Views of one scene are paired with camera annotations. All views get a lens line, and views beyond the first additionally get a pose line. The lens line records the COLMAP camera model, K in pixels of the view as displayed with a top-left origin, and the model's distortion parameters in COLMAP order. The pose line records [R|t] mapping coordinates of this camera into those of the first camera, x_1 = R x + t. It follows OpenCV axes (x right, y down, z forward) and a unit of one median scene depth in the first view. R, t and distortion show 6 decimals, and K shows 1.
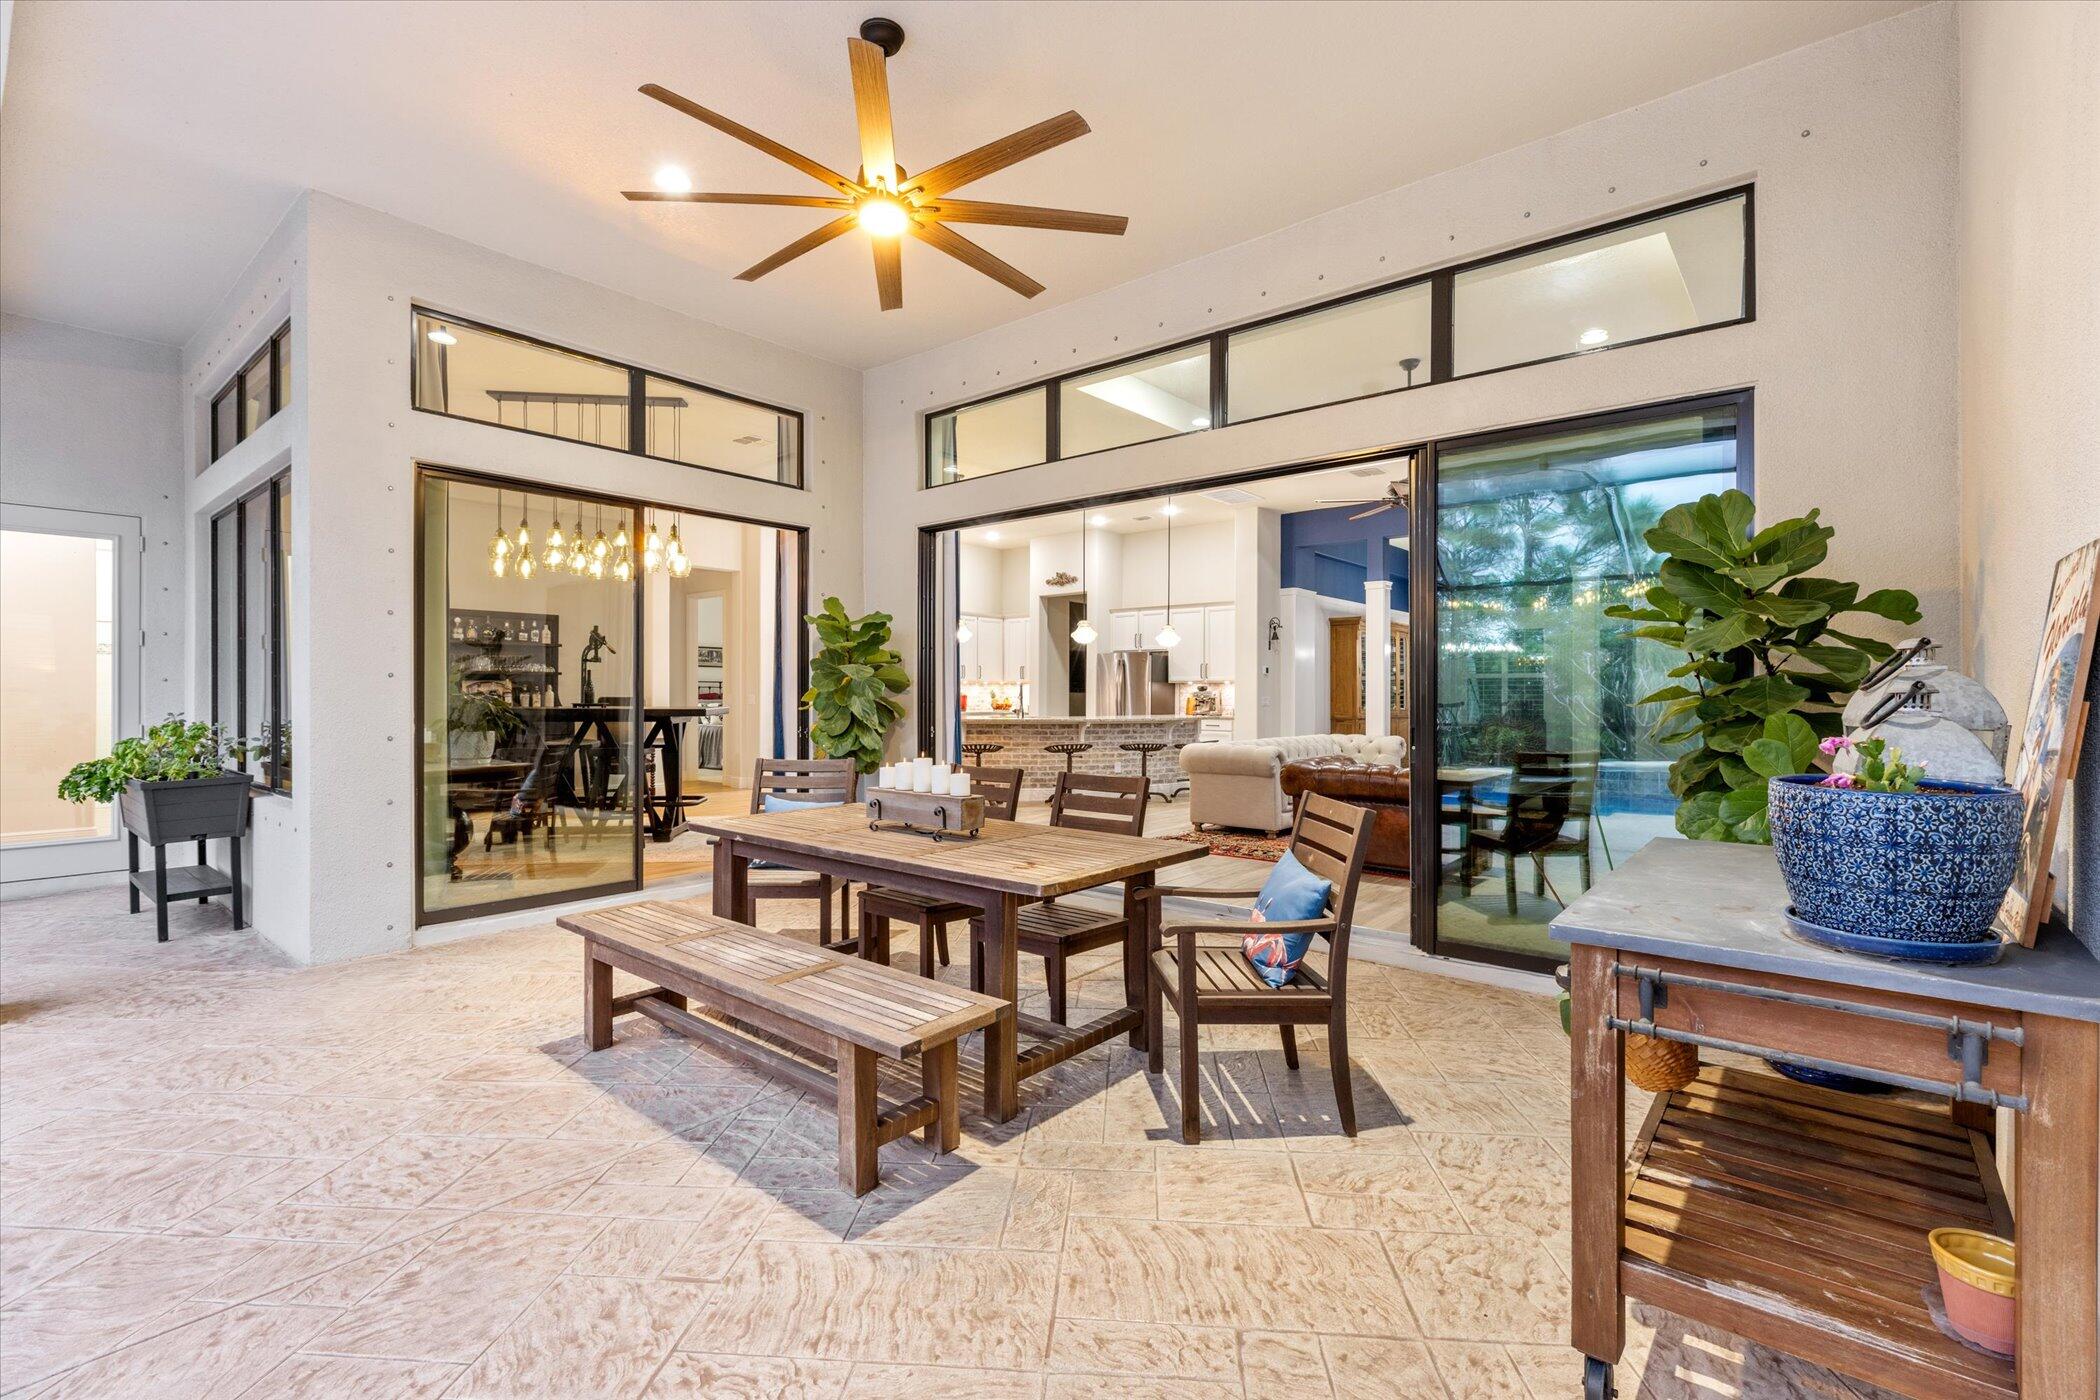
lens RADIAL K [[938.3, 0, 1034.3], [0, 938.3, 691.6], [0, 0, 1]] dist [0.003052, -0.000367]
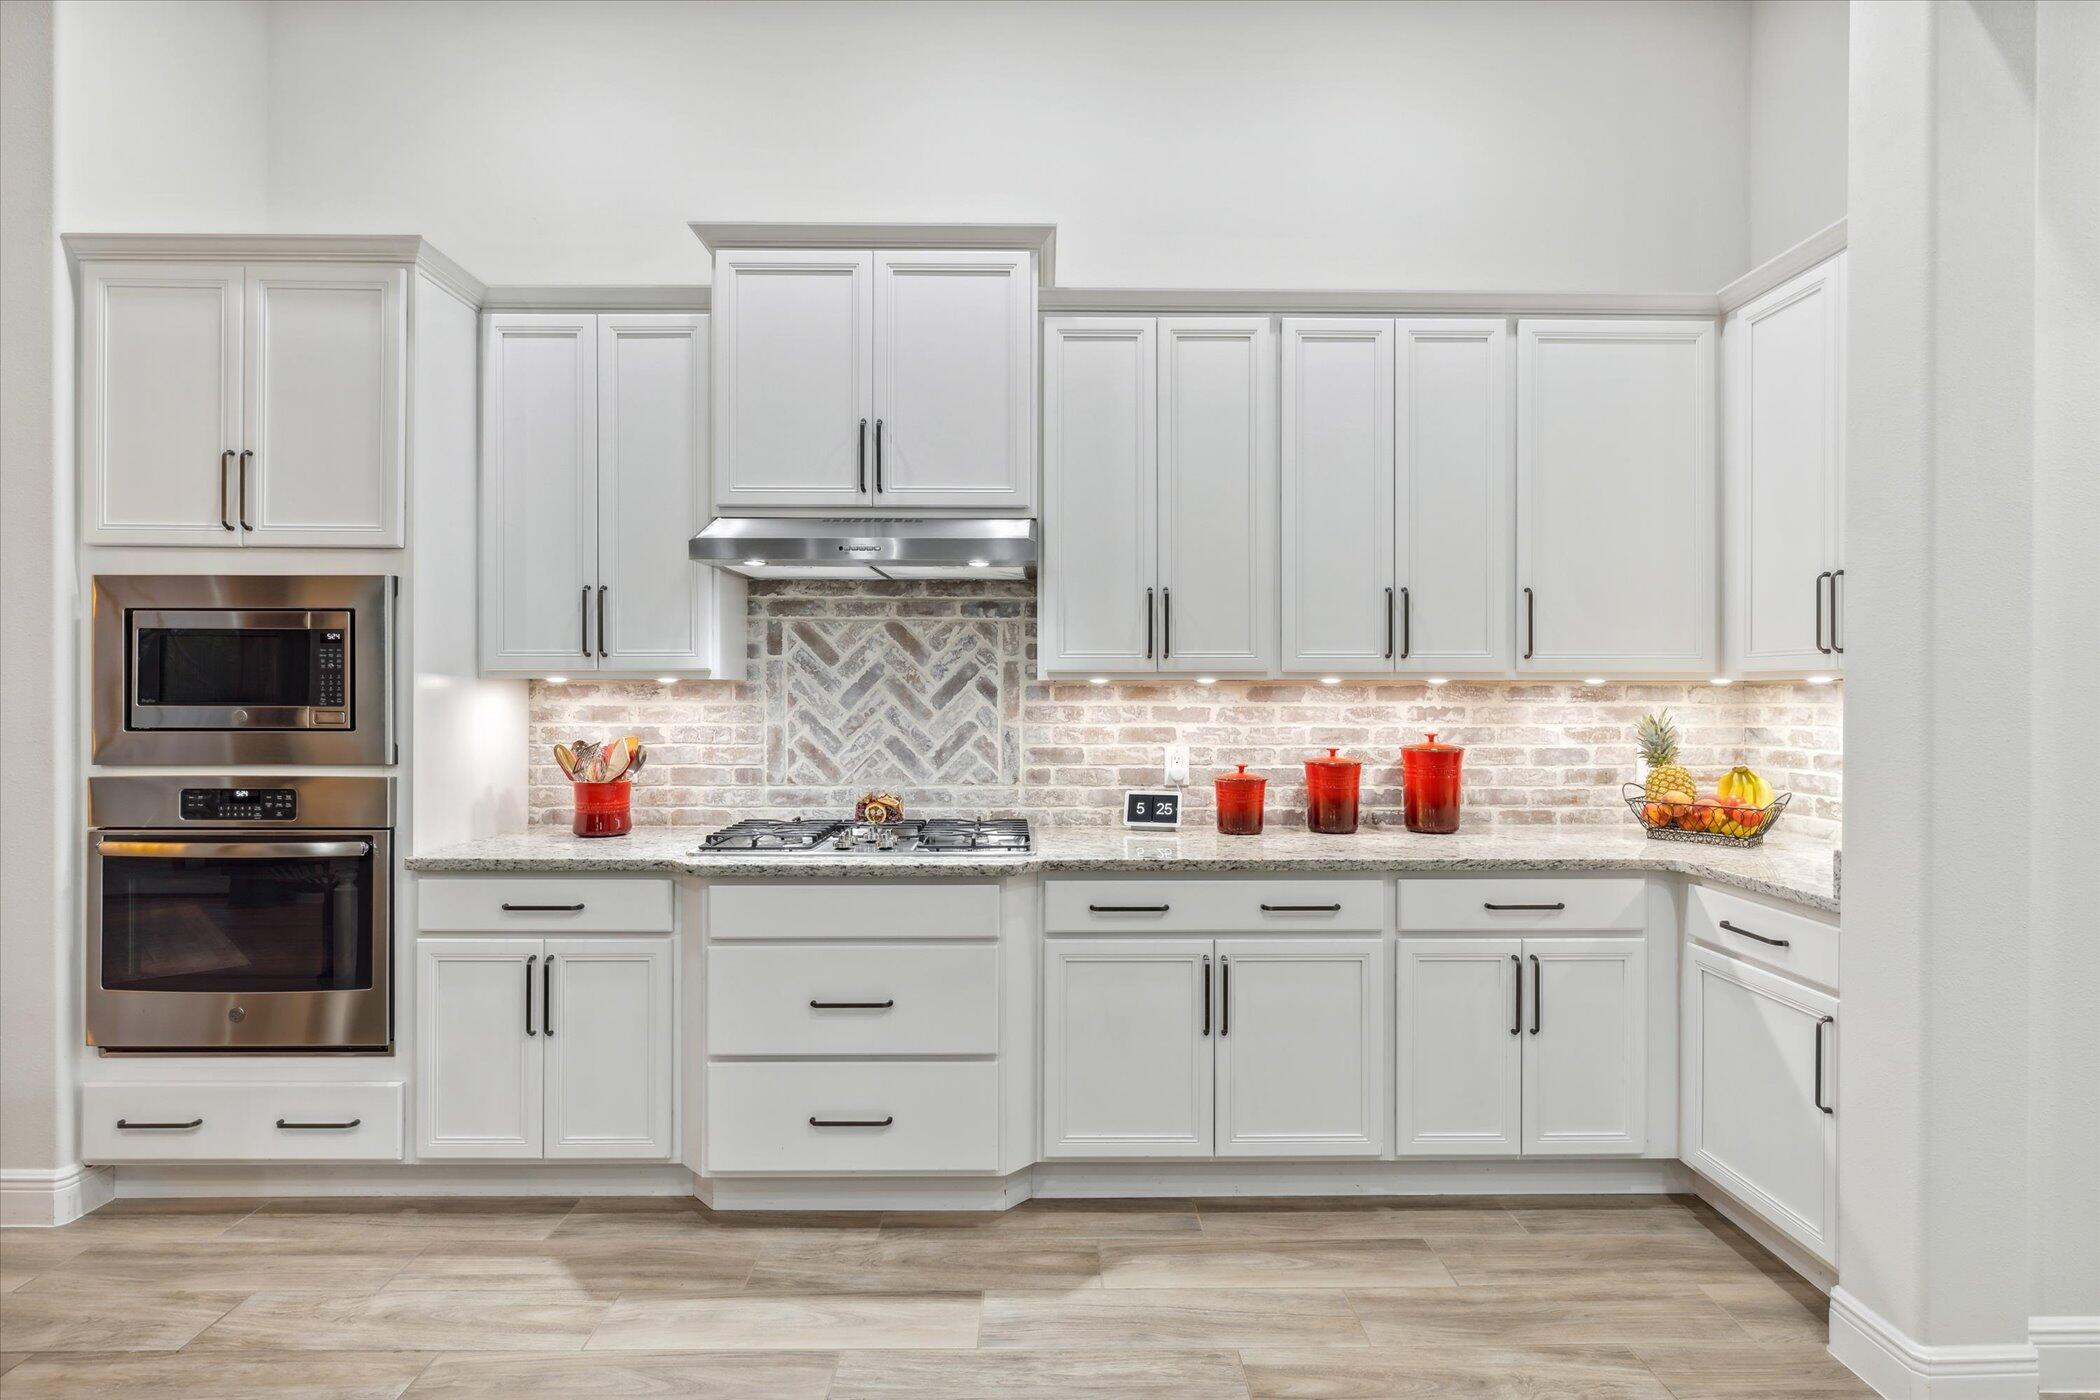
lens RADIAL K [[995.1, 0, 1052.1], [0, 995.1, 698.8], [0, 0, 1]] dist [0.000706, 0.001203]
pose [[0.668590, 0.001779, -0.743630, 0.071136], [0.002917, 0.999983, 0.005015, -0.022760], [0.743626, -0.005522, 0.668573, 2.506148]]
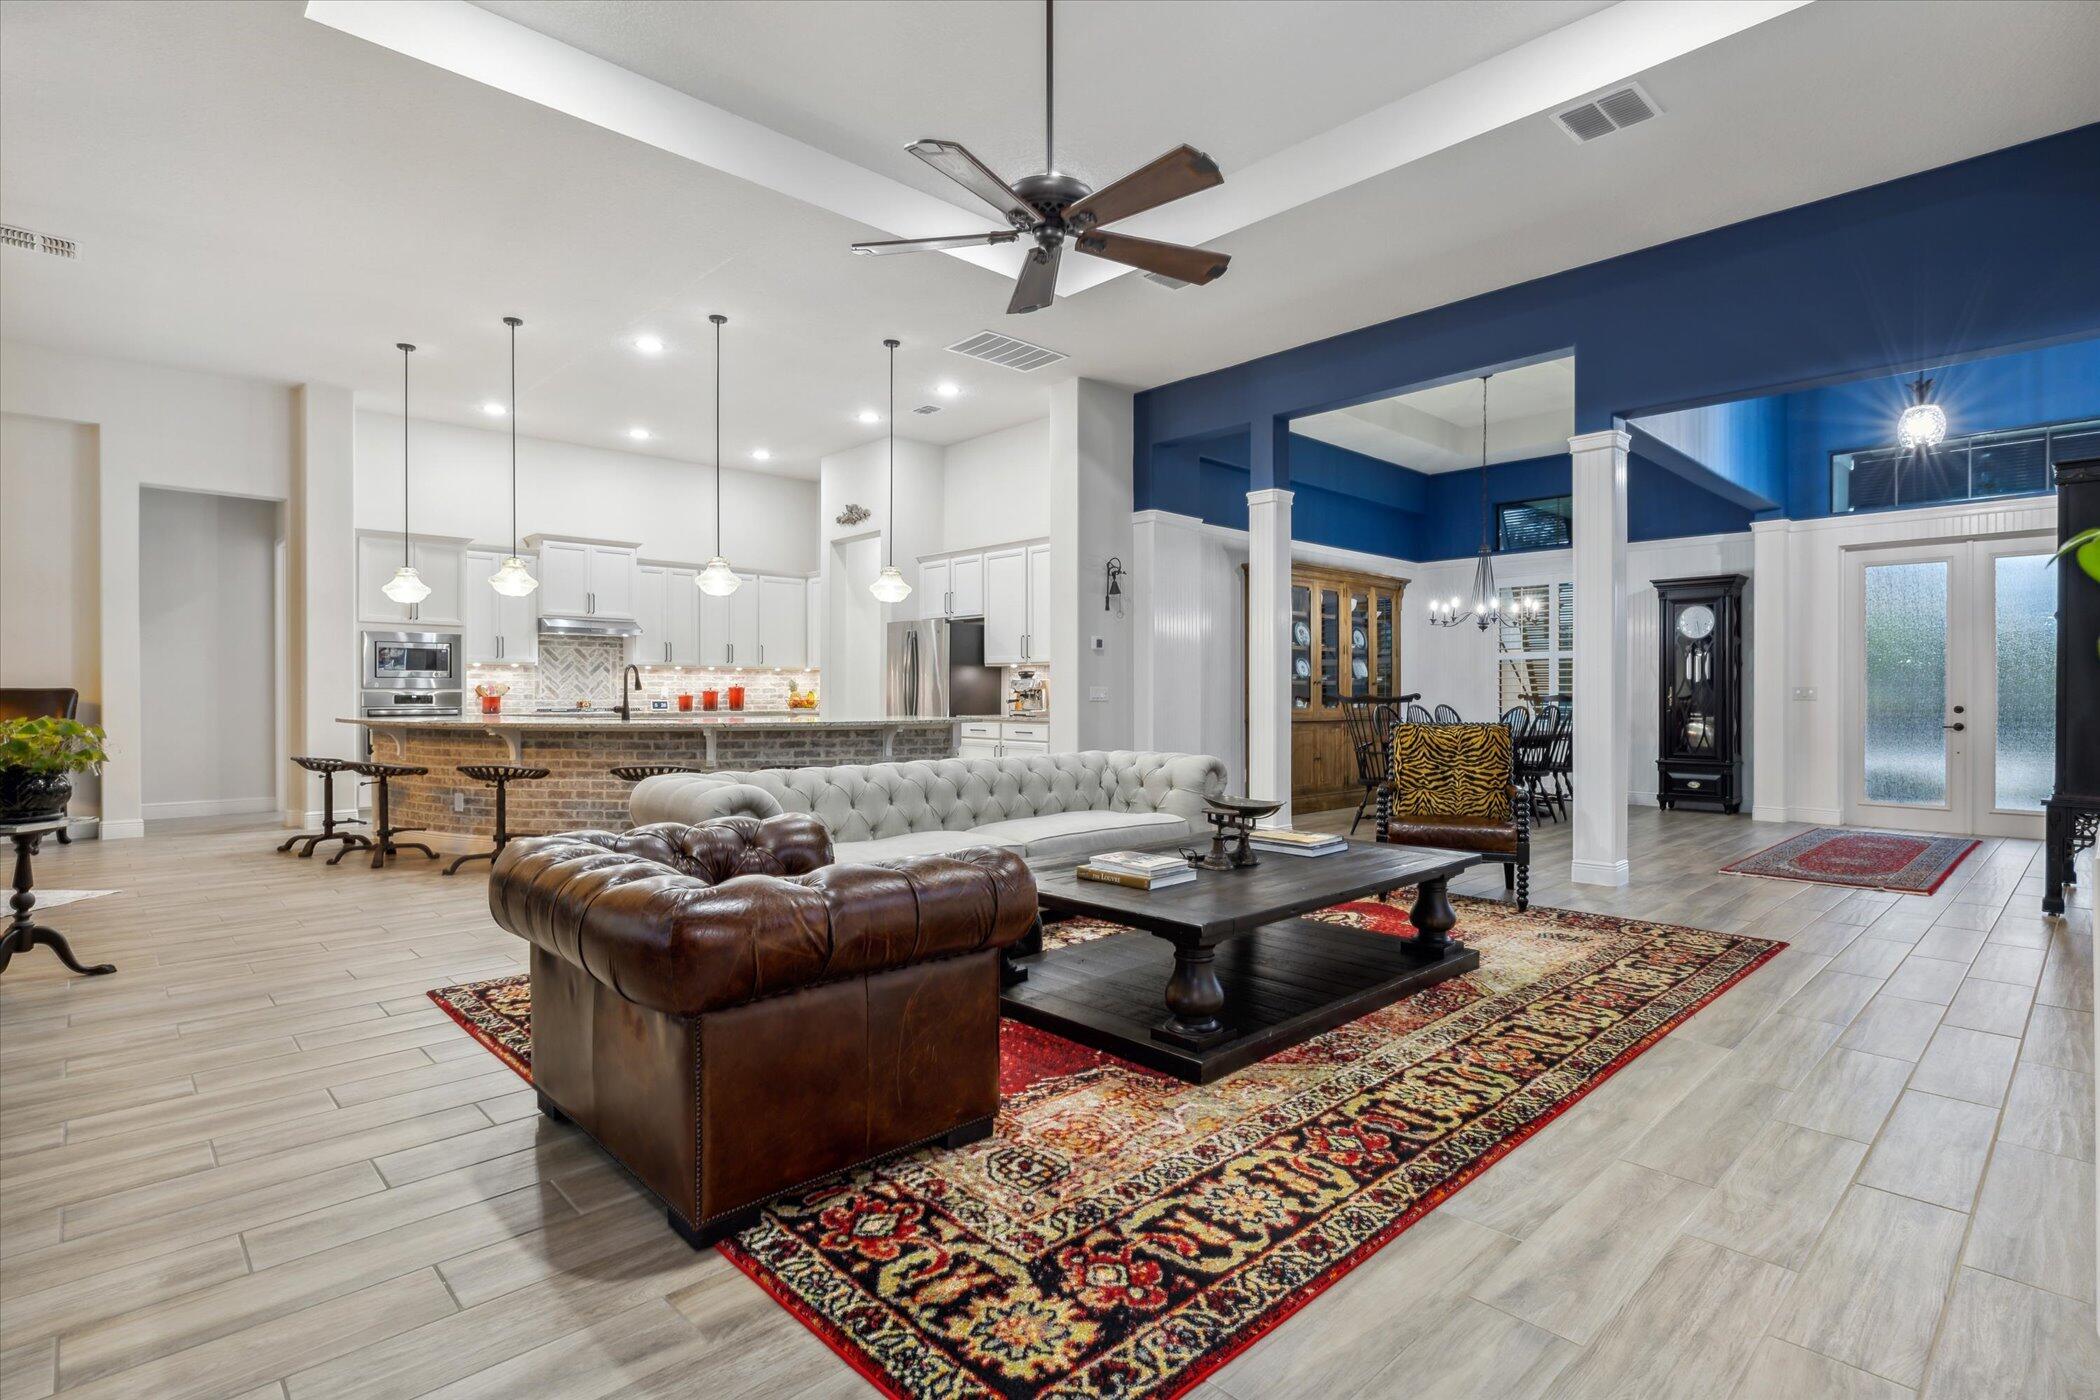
lens RADIAL K [[1025.2, 0, 1046.0], [0, 1025.2, 690.7], [0, 0, 1]] dist [-0.002175, 0.000668]
pose [[0.995184, -0.002717, -0.097988, 0.703823], [0.002863, 0.999995, 0.001353, 0.018624], [0.097984, -0.001627, 0.995187, 0.825118]]
